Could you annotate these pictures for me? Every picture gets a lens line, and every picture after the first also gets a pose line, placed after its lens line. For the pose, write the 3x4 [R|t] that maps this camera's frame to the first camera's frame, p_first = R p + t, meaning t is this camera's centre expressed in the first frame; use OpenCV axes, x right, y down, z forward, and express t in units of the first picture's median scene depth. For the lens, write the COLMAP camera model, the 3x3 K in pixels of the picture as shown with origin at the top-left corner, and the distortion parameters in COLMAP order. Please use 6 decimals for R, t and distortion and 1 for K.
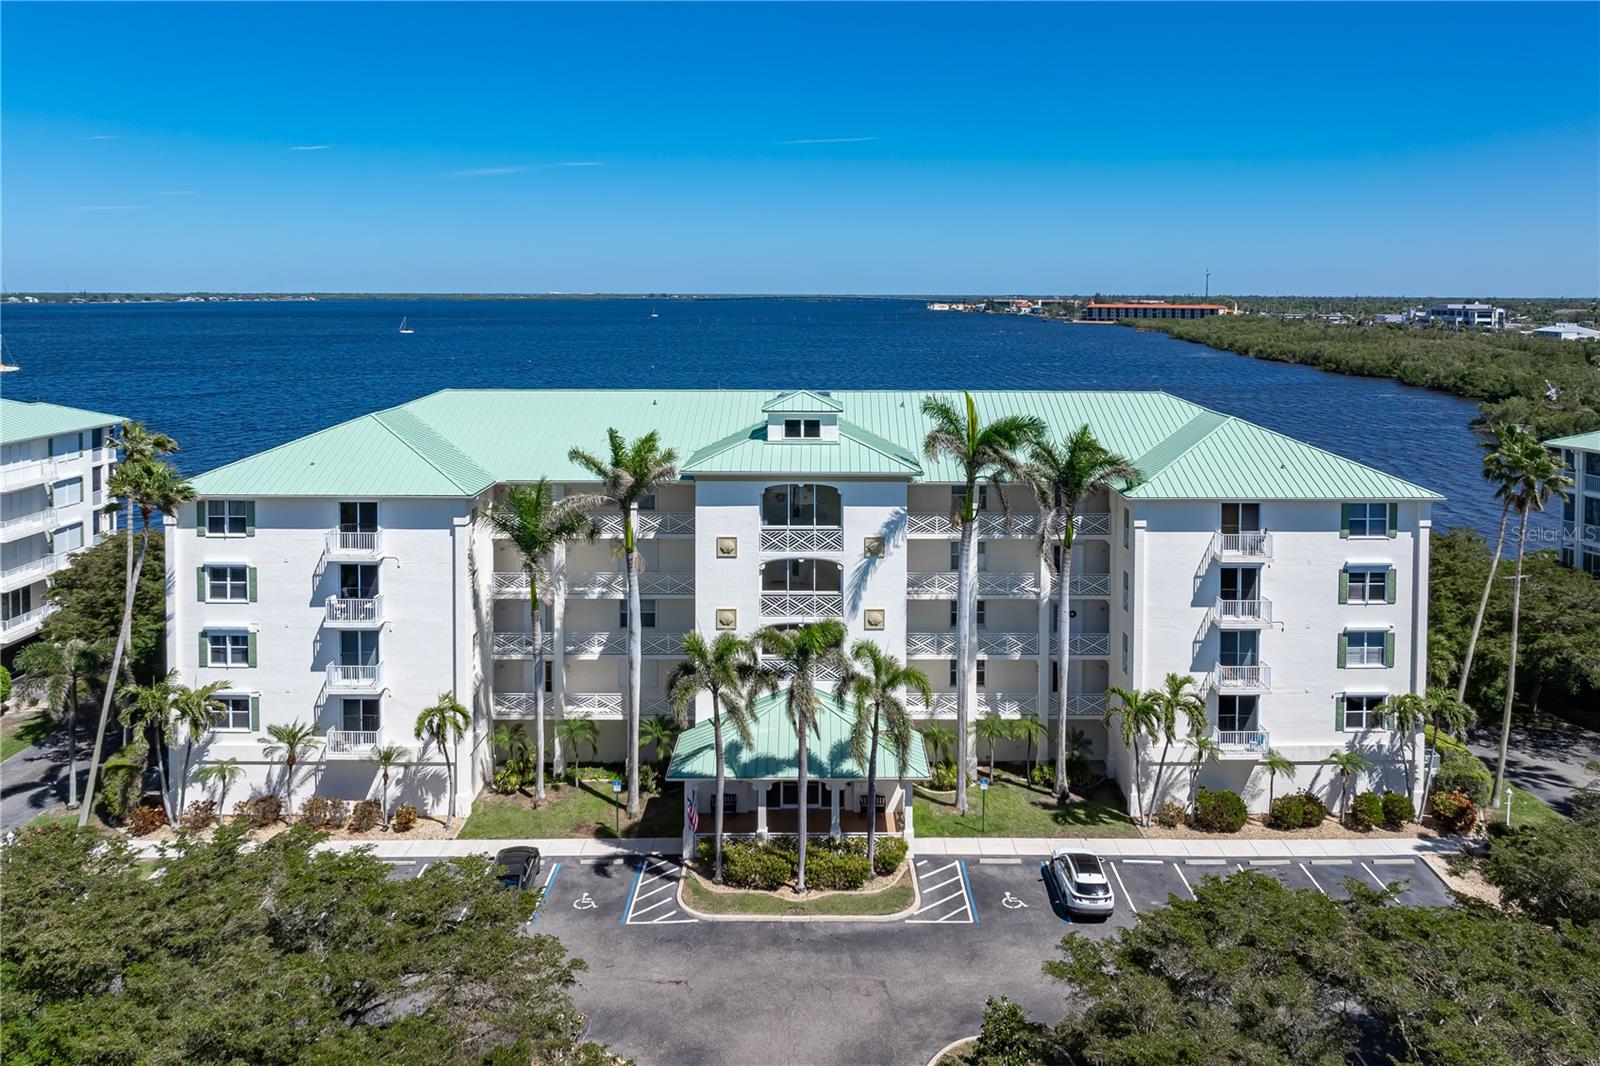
lens RADIAL K [[1192.0, 0, 832.9], [0, 1192.0, 325.1], [0, 0, 1]] dist [-0.023277, 0.001704]
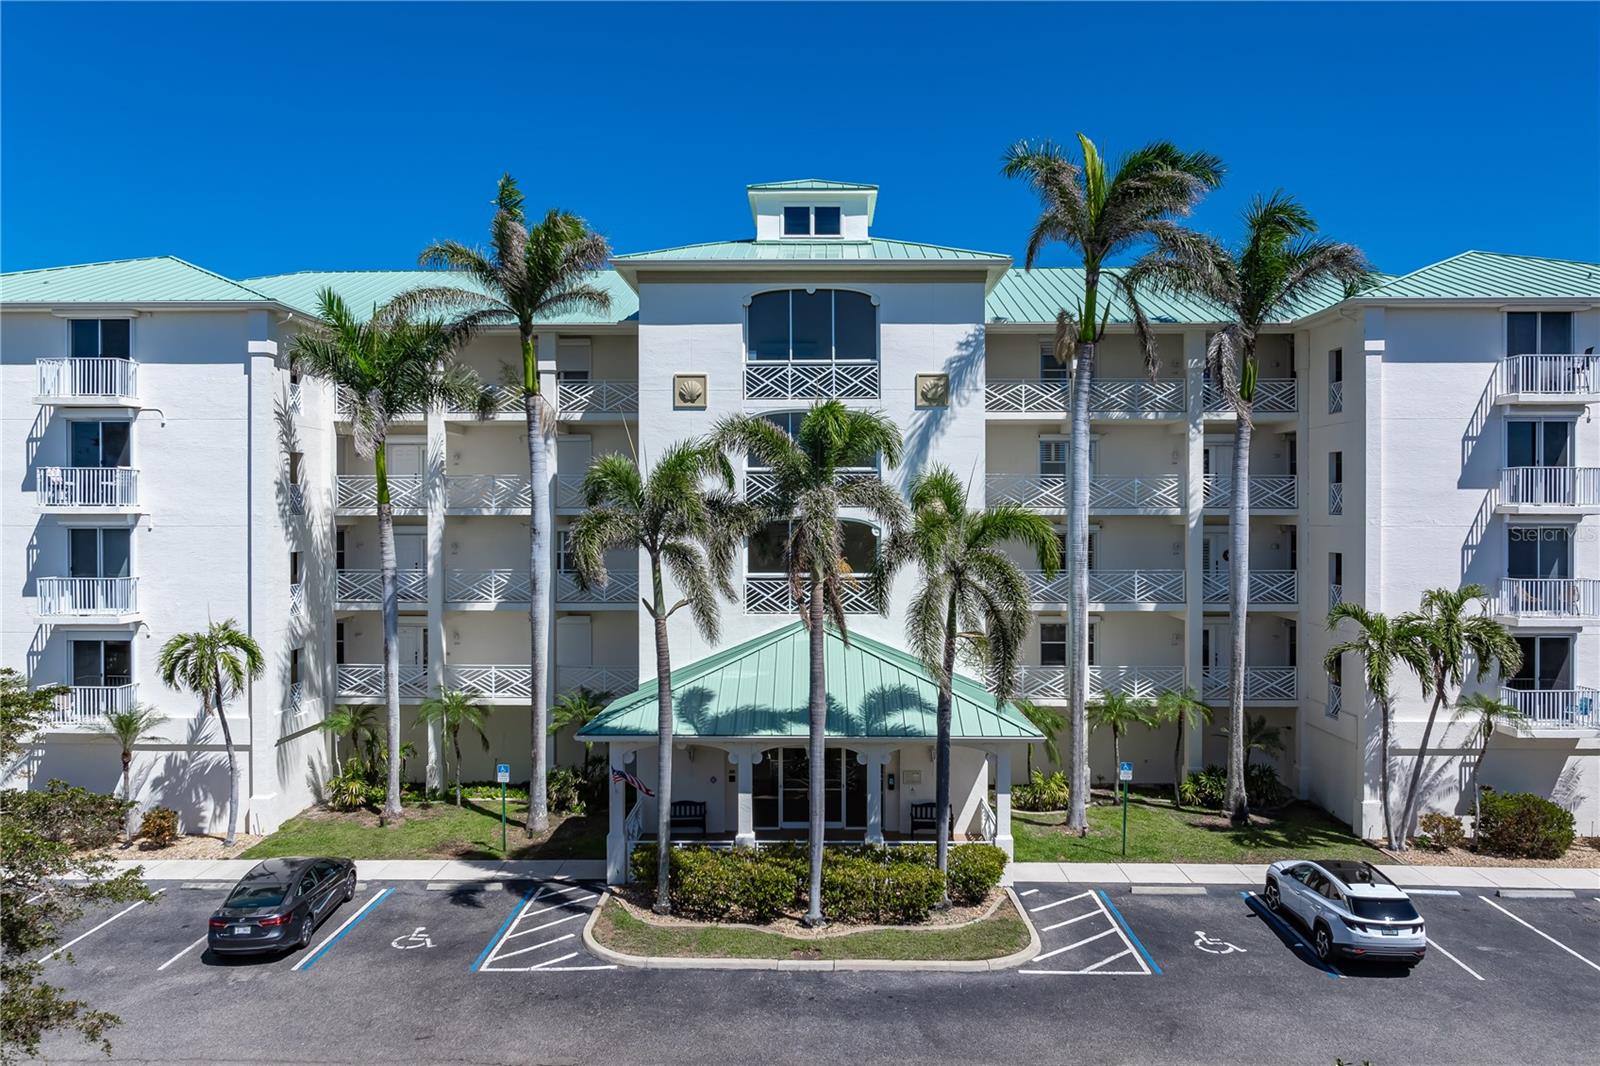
lens RADIAL K [[1150.3, 0, 800.9], [0, 1150.3, 514.0], [0, 0, 1]] dist [-0.051444, 0.041018]
pose [[0.999558, -0.003546, -0.029517, -0.015207], [0.002818, 0.999692, -0.024669, 0.267553], [0.029596, 0.024575, 0.999260, 0.420940]]
